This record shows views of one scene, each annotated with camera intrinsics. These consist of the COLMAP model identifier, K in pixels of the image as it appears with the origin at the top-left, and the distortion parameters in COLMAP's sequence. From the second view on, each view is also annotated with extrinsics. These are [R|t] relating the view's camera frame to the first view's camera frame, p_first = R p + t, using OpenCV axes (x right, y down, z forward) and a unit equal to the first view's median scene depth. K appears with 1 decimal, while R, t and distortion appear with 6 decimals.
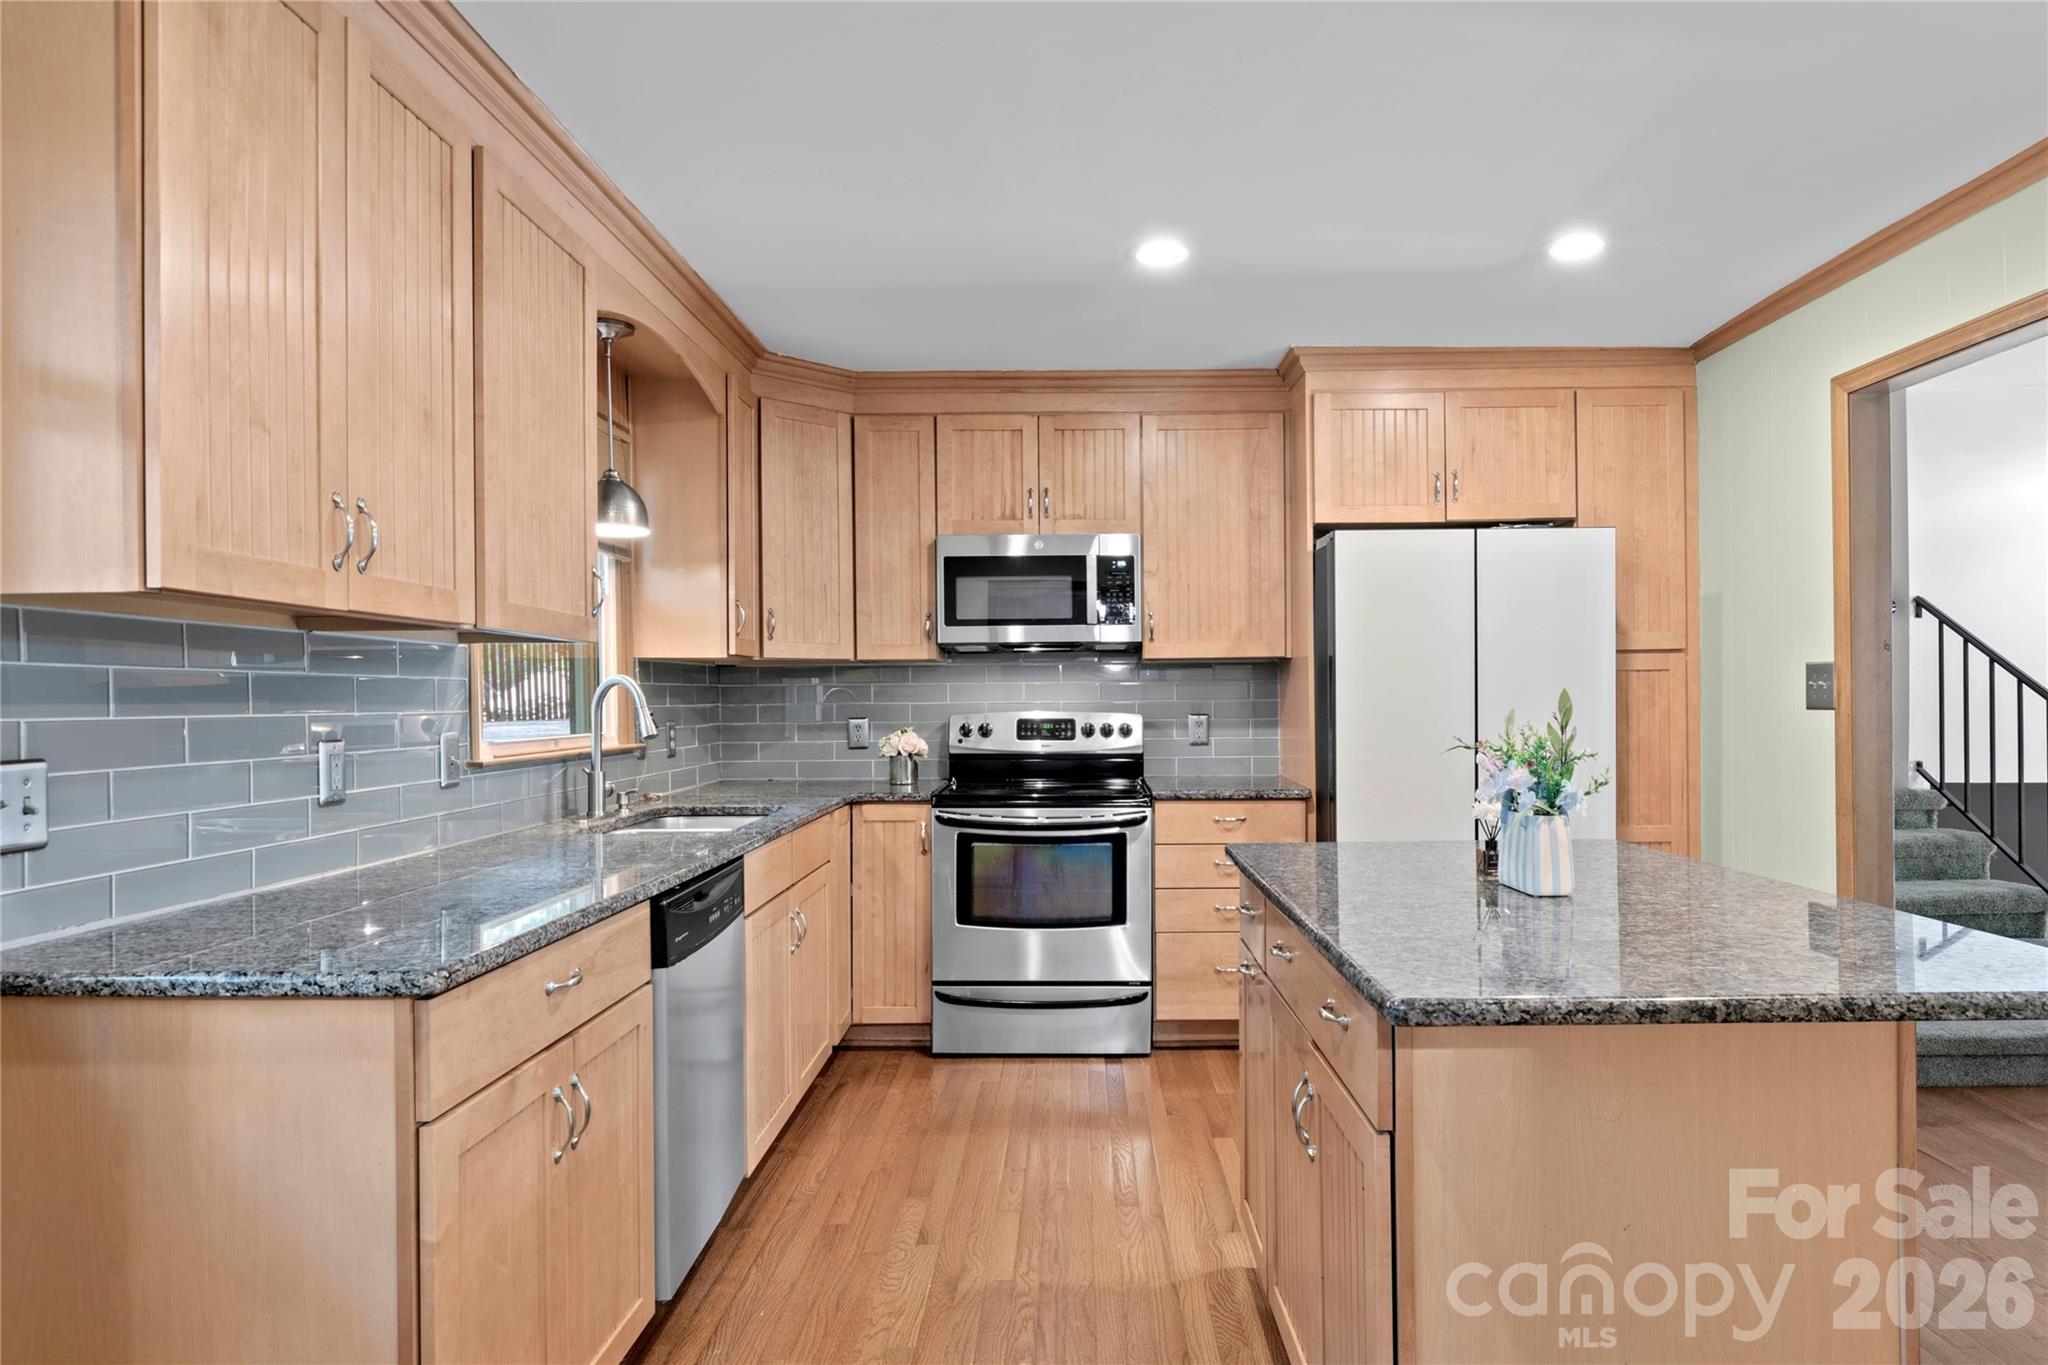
lens RADIAL K [[1184.6, 0, 1035.3], [0, 1184.6, 697.6], [0, 0, 1]] dist [-0.009429, -0.000872]
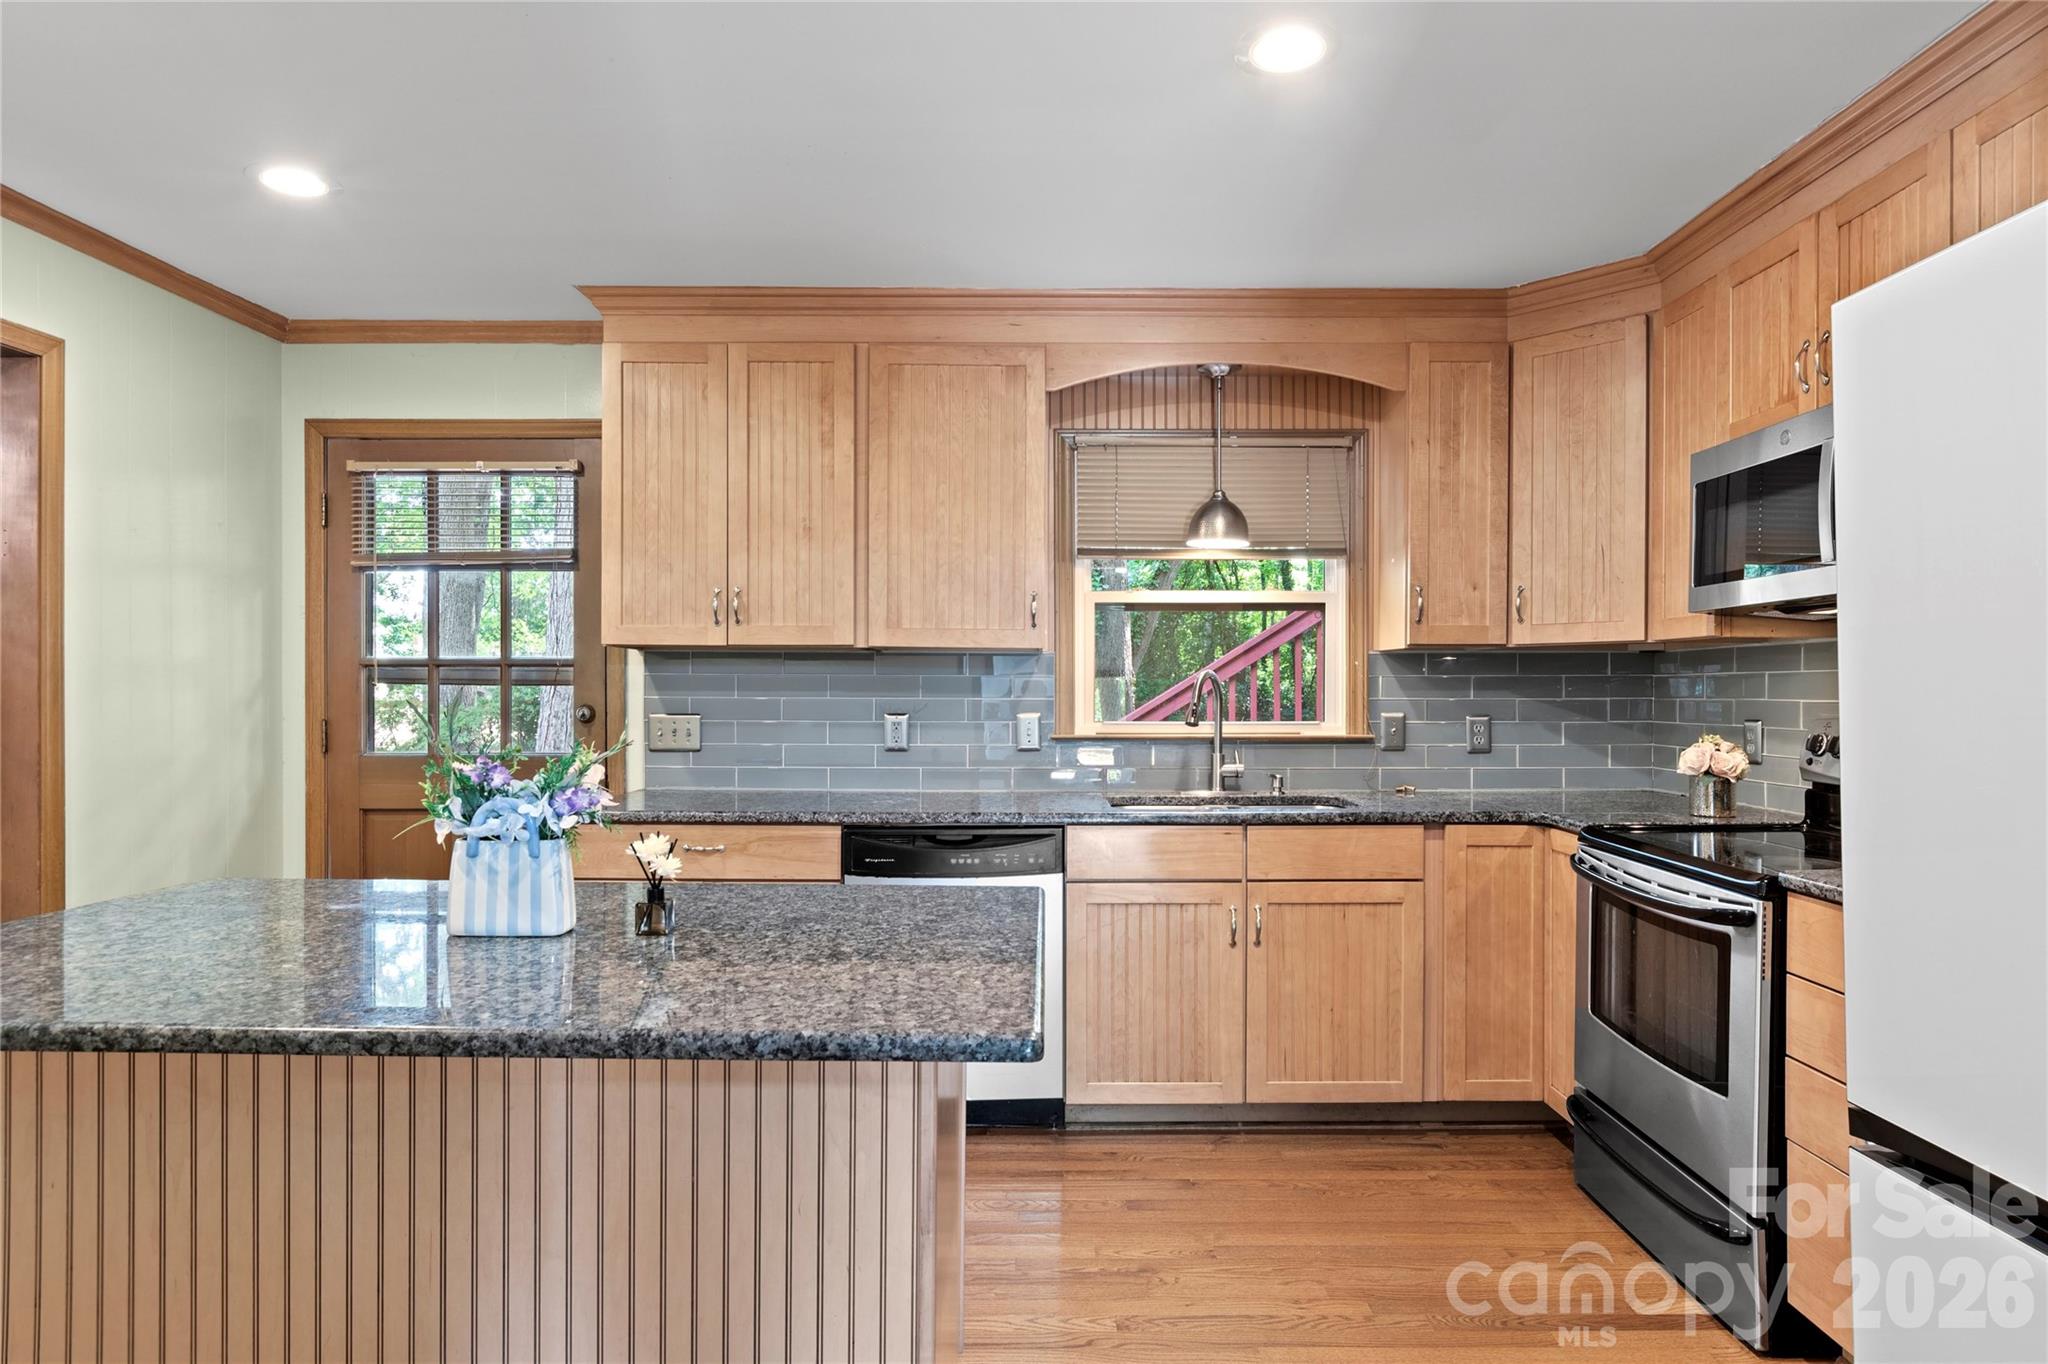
lens RADIAL K [[1184.6, 0, 1038.3], [0, 1184.6, 681.5], [0, 0, 1]] dist [-0.009429, -0.000872]
pose [[0.006322, 0.000203, -0.999980, 0.637977], [0.000111, 1.000000, 0.000204, -0.007210], [0.999980, -0.000112, 0.006321, 0.665381]]
